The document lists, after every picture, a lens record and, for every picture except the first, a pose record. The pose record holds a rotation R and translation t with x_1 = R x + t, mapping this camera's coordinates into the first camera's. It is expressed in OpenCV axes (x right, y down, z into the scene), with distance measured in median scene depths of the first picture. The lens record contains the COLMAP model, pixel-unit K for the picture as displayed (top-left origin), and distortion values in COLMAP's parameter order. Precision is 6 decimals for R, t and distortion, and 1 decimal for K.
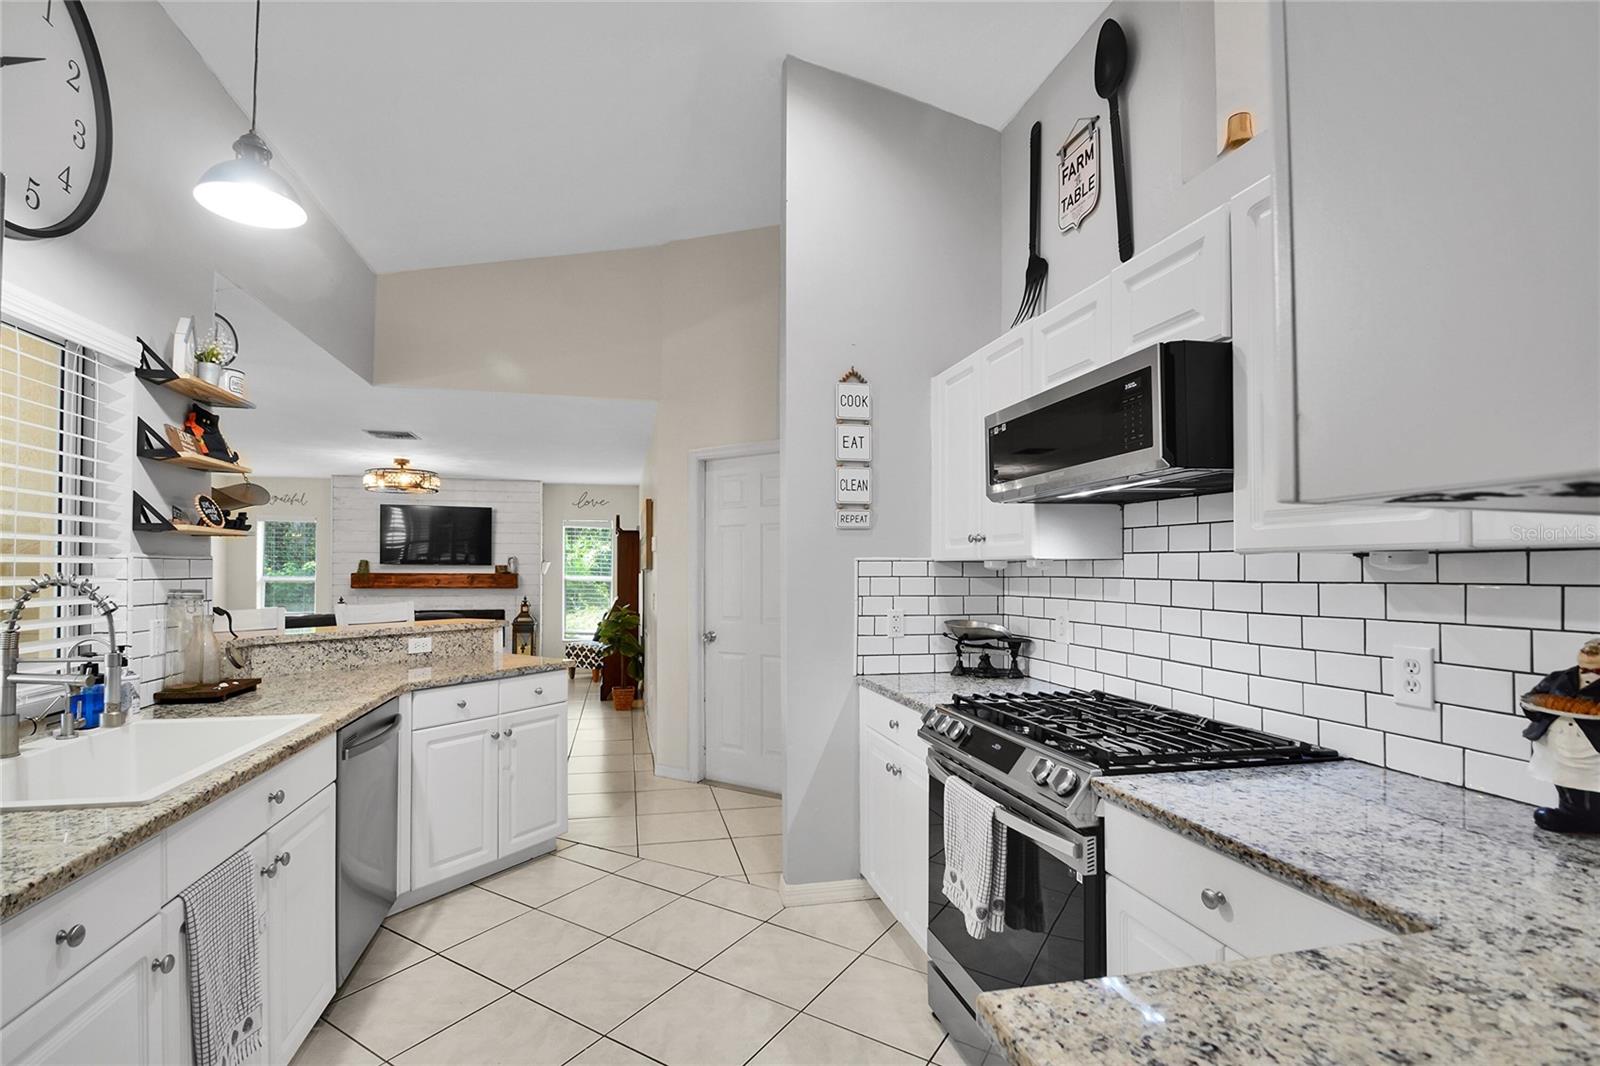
lens RADIAL K [[756.4, 0, 791.5], [0, 756.4, 558.8], [0, 0, 1]] dist [0.003786, -0.010948]
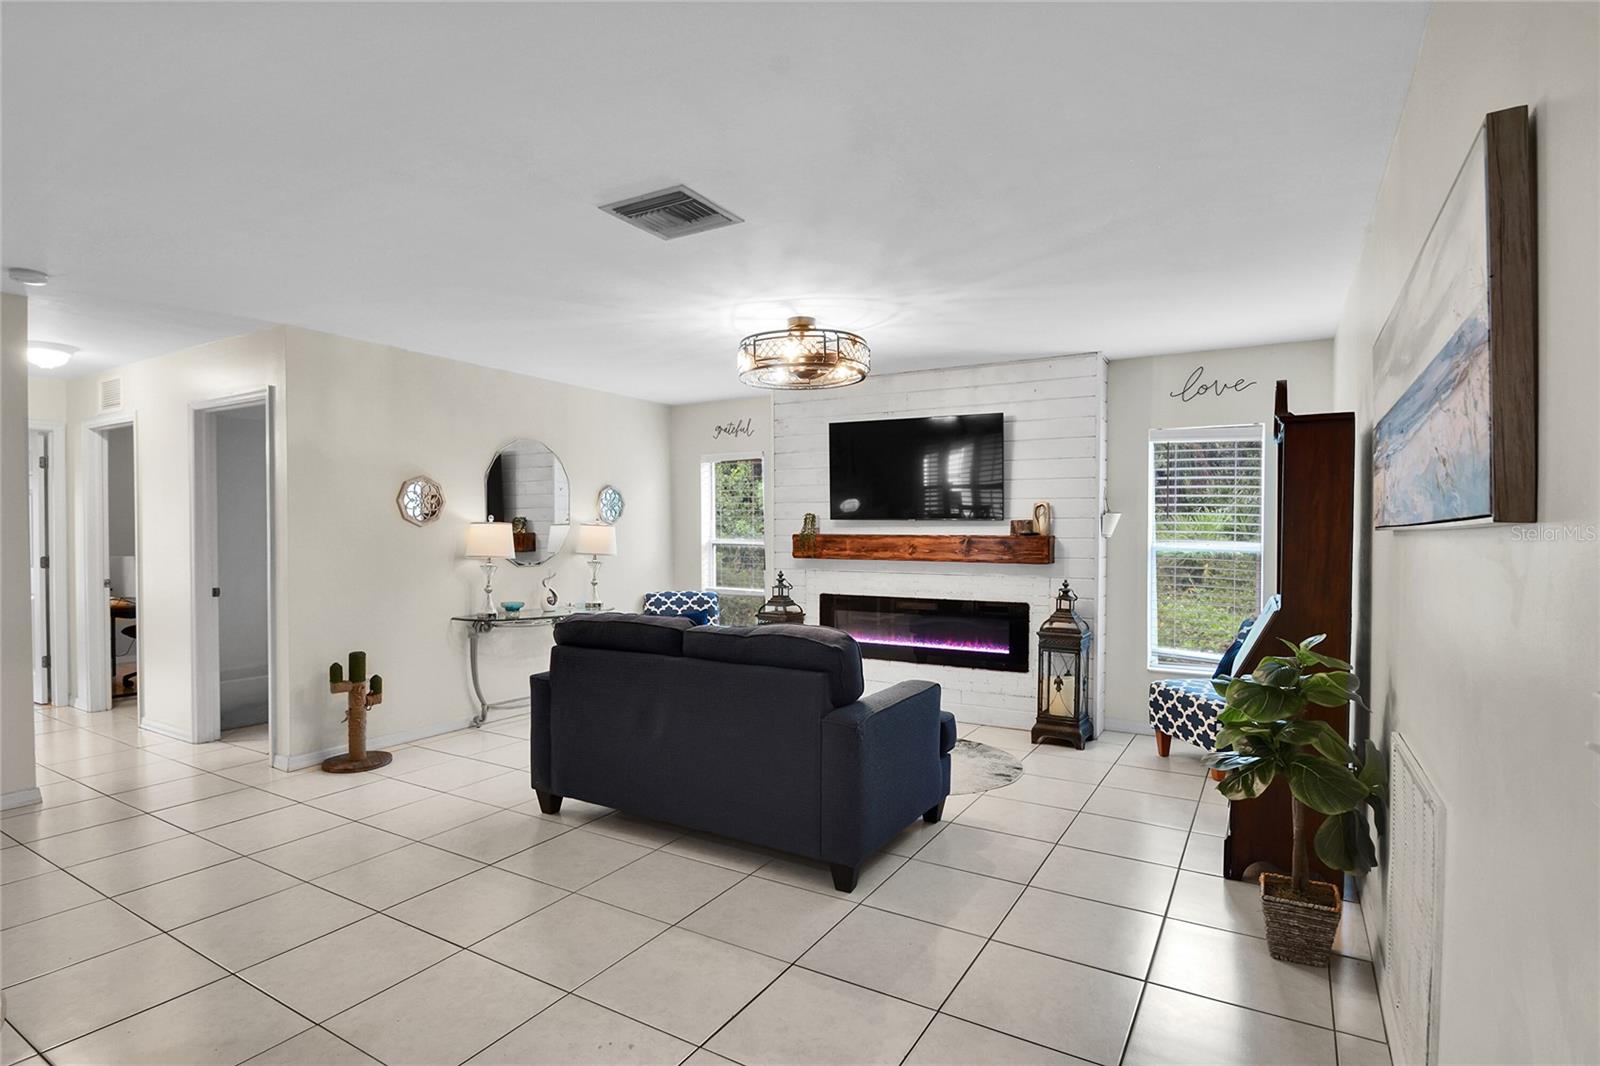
lens RADIAL K [[706.9, 0, 791.9], [0, 706.9, 542.3], [0, 0, 1]] dist [0.000806, -0.002641]
pose [[0.679786, 0.011427, -0.733322, -0.301458], [0.011757, 0.999580, 0.026475, 0.021586], [0.733316, -0.026619, 0.679366, 1.284130]]
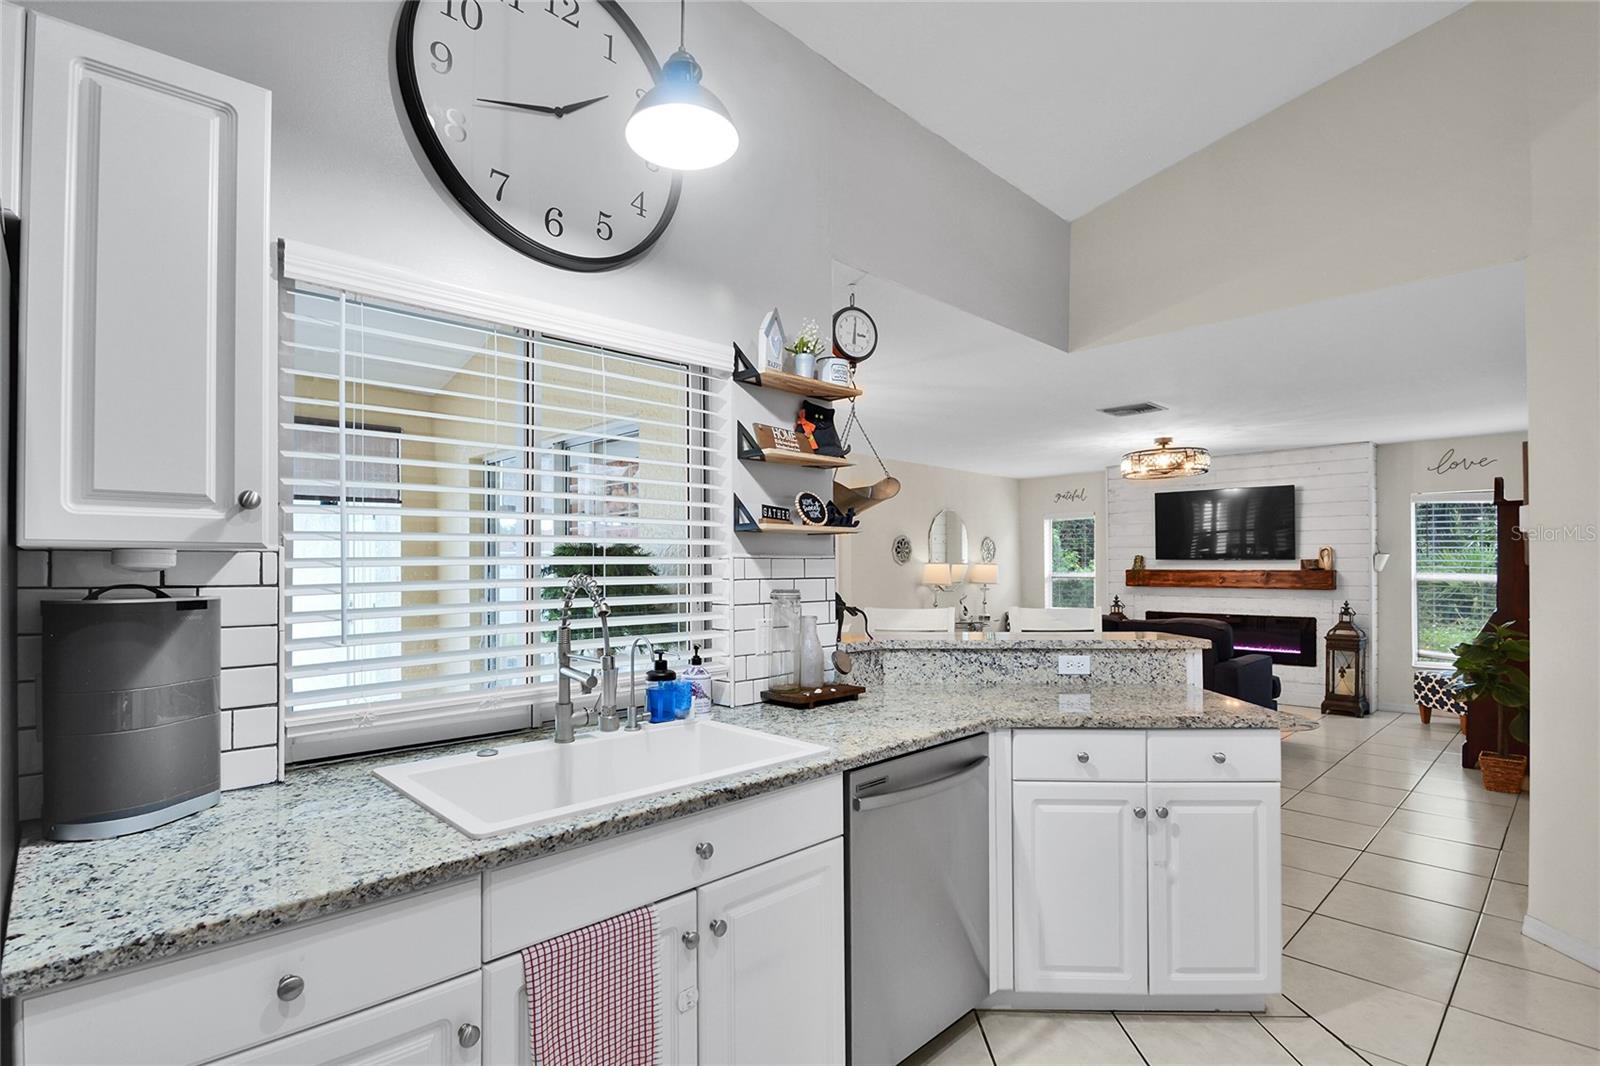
lens RADIAL K [[756.4, 0, 788.9], [0, 756.4, 564.8], [0, 0, 1]] dist [0.003786, -0.010948]
pose [[0.497278, -0.005316, -0.867575, 0.041740], [0.018132, 0.999827, 0.004267, 0.003123], [0.867402, -0.017852, 0.497288, 0.387985]]
